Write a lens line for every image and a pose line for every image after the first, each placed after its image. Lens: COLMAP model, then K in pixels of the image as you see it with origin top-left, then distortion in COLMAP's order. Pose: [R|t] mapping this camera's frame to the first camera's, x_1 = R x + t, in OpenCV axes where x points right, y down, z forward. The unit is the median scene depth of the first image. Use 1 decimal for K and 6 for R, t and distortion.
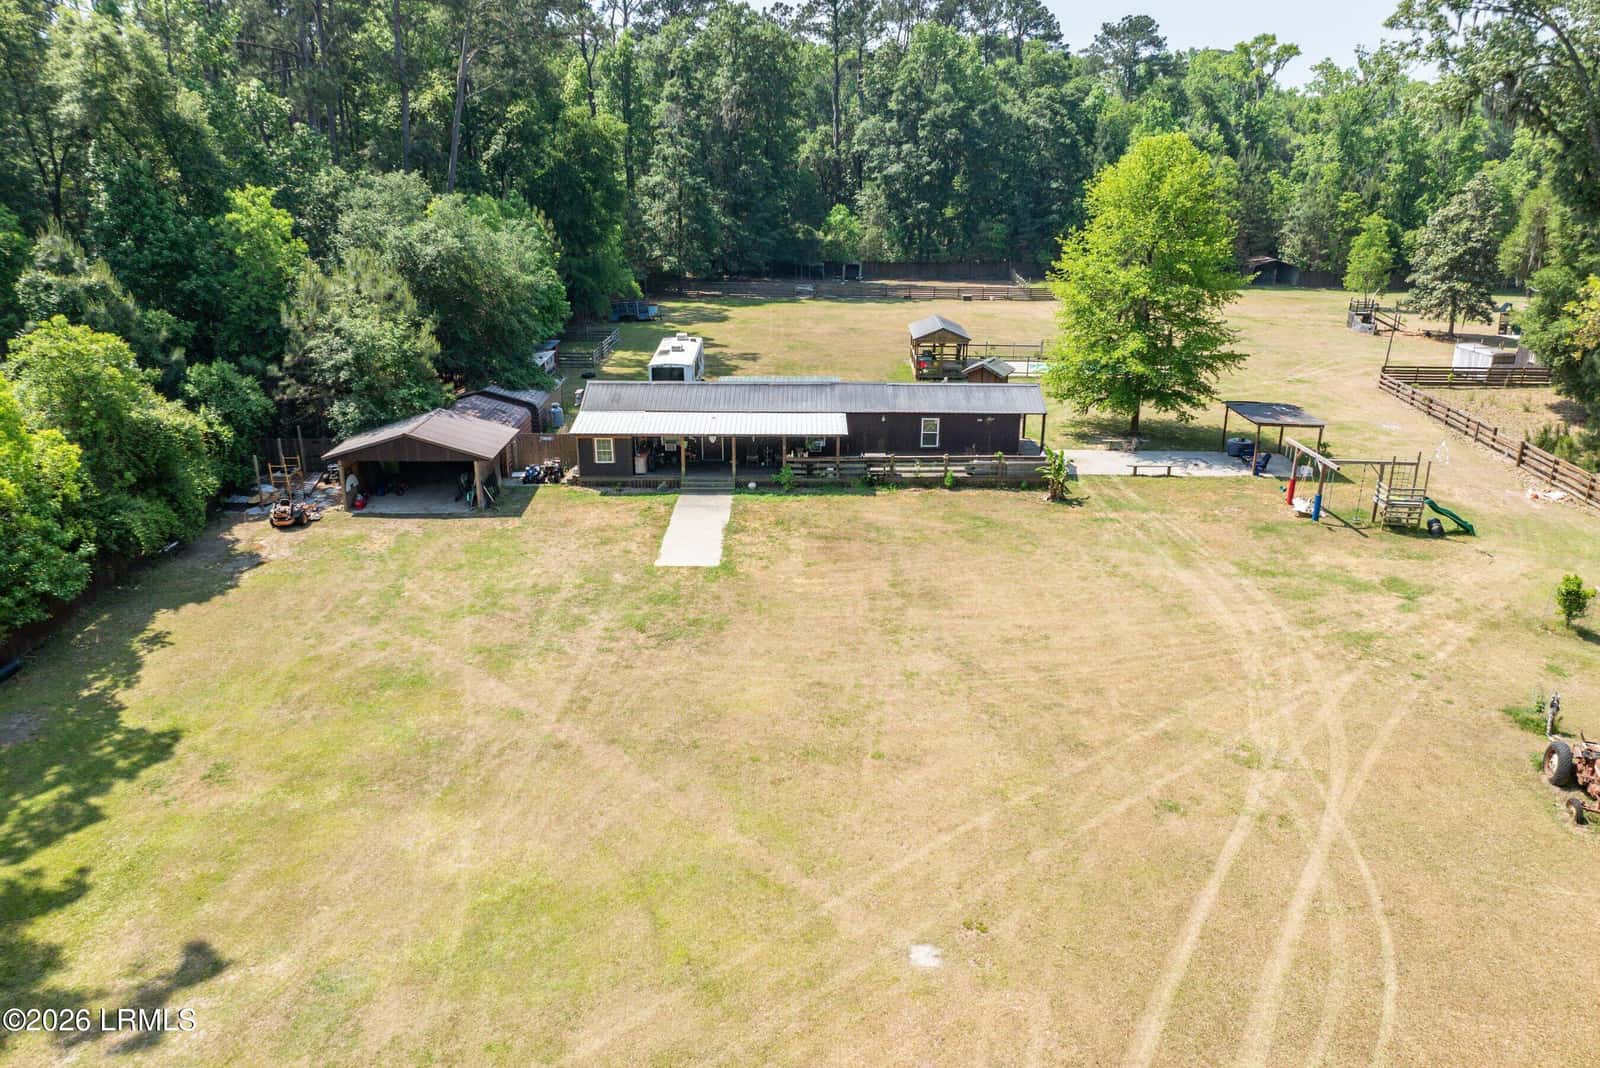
lens RADIAL K [[1141.0, 0, 794.4], [0, 1141.0, 538.2], [0, 0, 1]] dist [-0.034853, -0.000856]
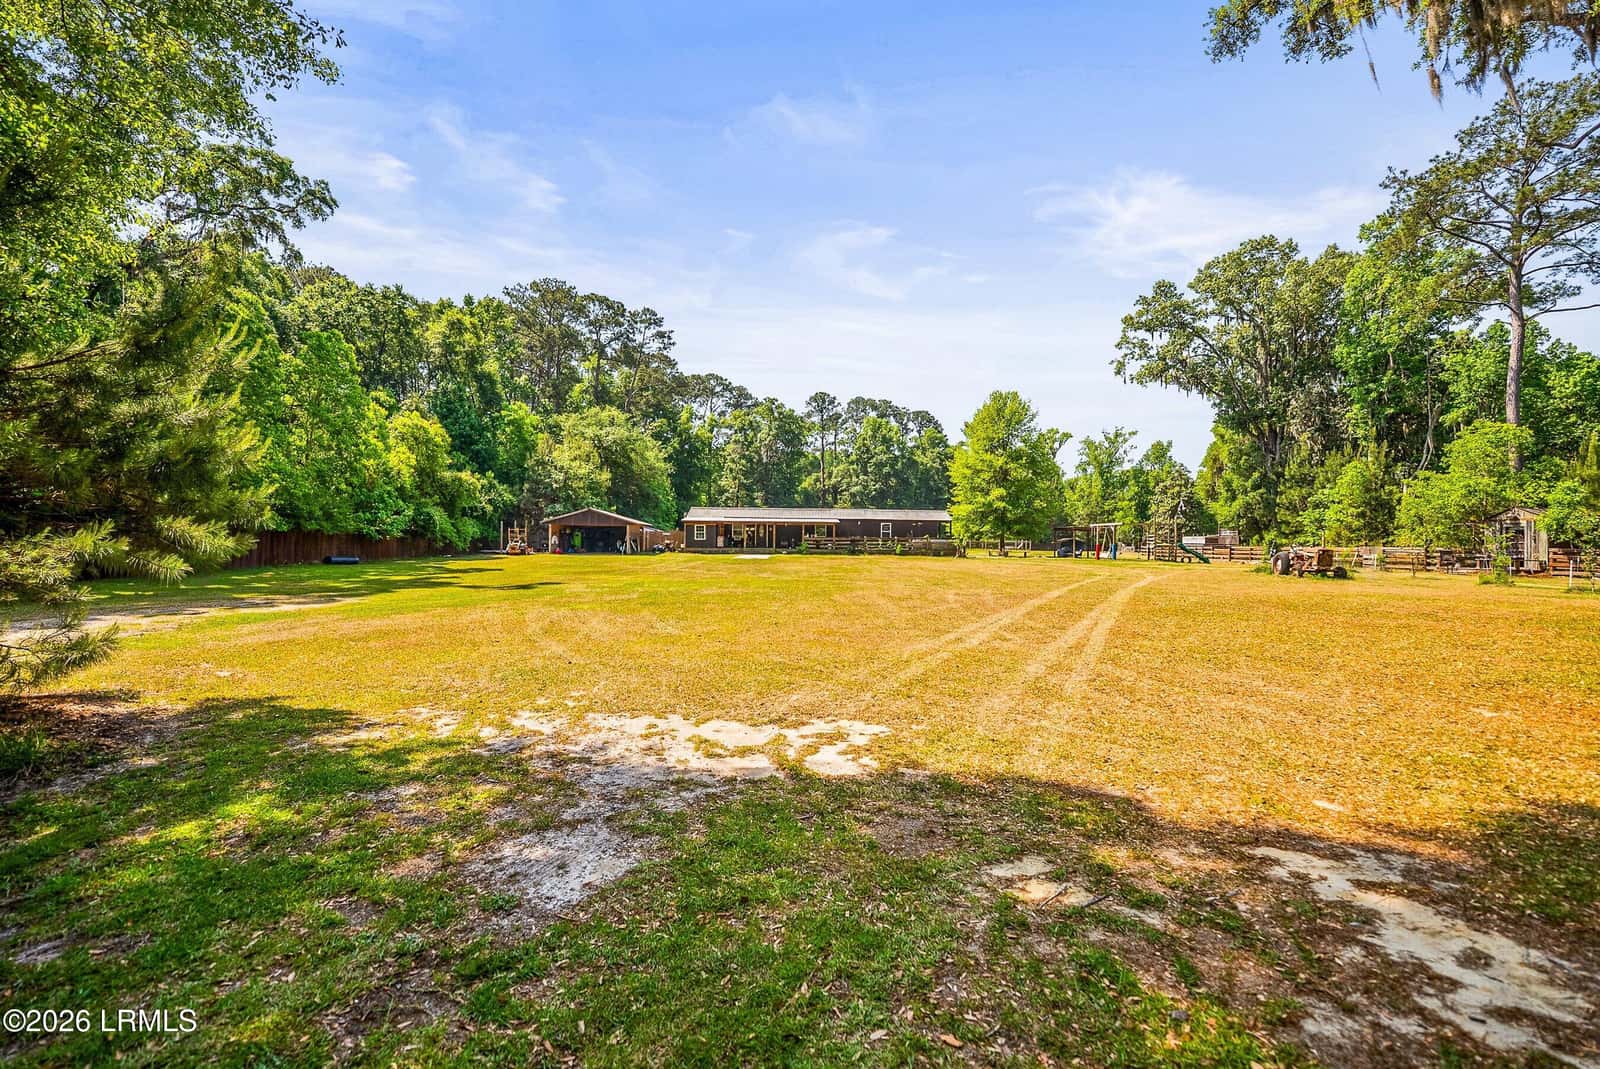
lens RADIAL K [[673.1, 0, 786.1], [0, 673.1, 538.1], [0, 0, 1]] dist [-0.026226, 0.001596]
pose [[0.999856, 0.012314, -0.011715, -0.021140], [-0.015534, 0.941783, -0.335861, 0.256304], [0.006897, 0.335994, 0.941839, 0.028407]]
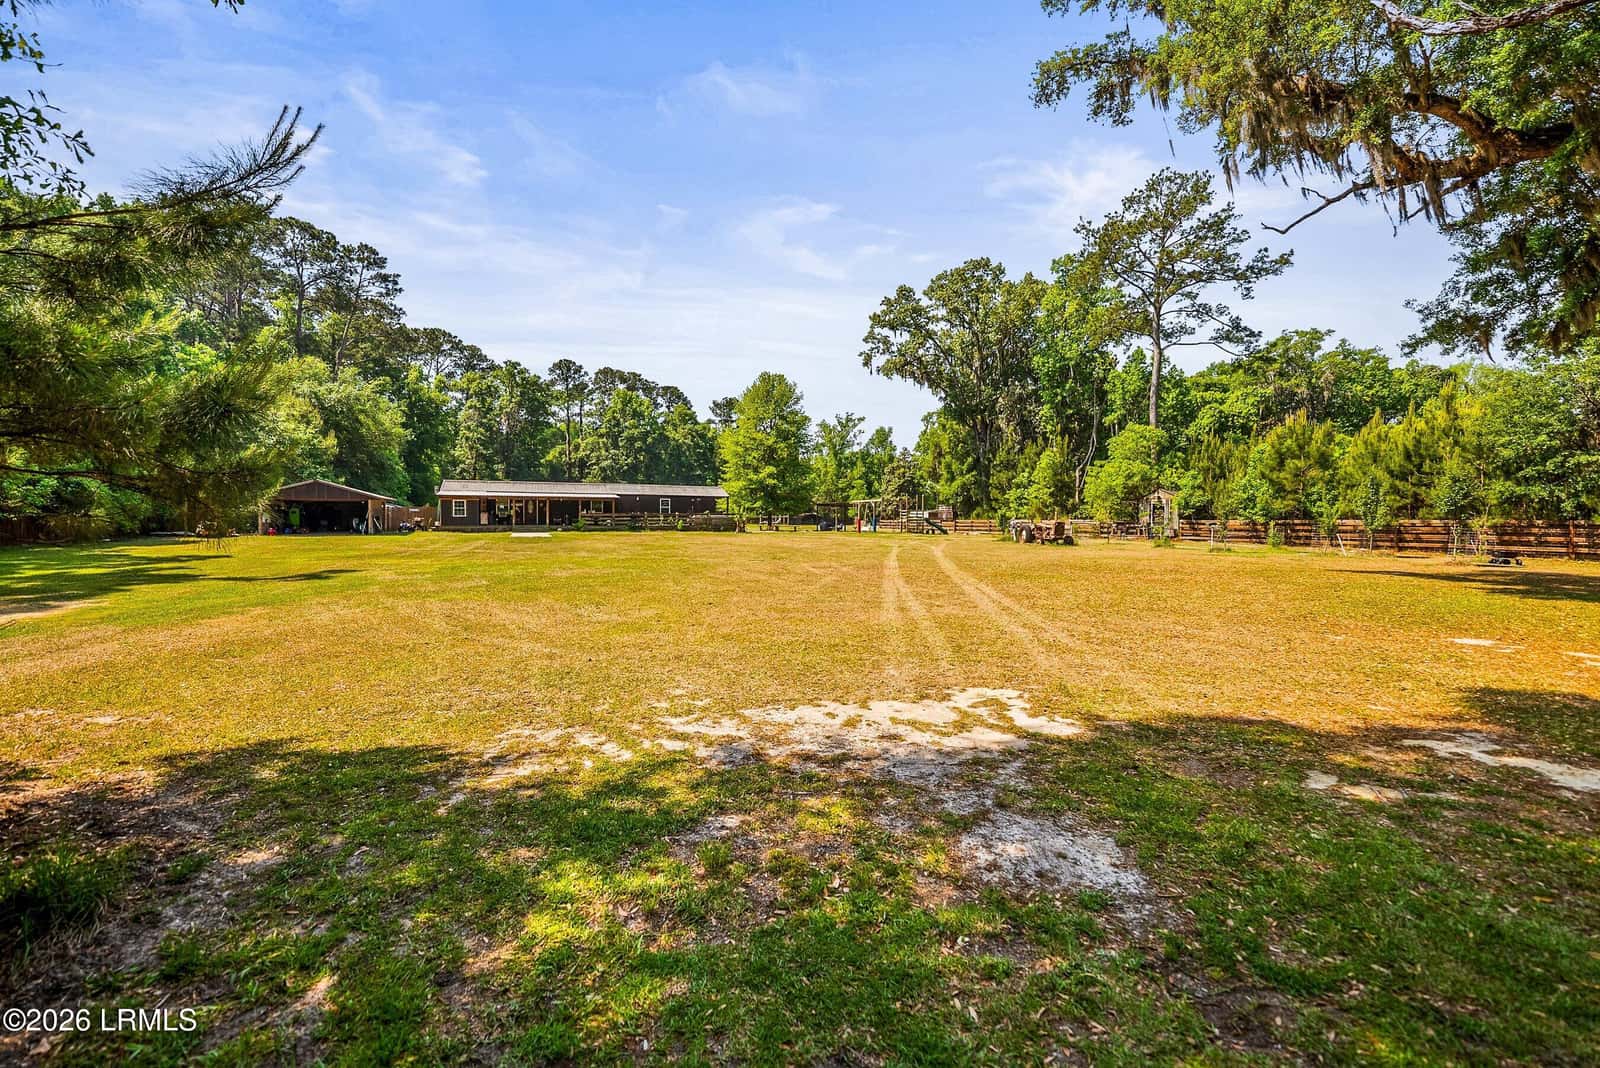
lens RADIAL K [[673.1, 0, 789.4], [0, 673.1, 529.3], [0, 0, 1]] dist [-0.026226, 0.001596]
pose [[0.927280, -0.000192, 0.374368, -0.084495], [0.118594, 0.948648, -0.293262, 0.251542], [-0.355087, 0.316334, 0.879685, 0.042677]]
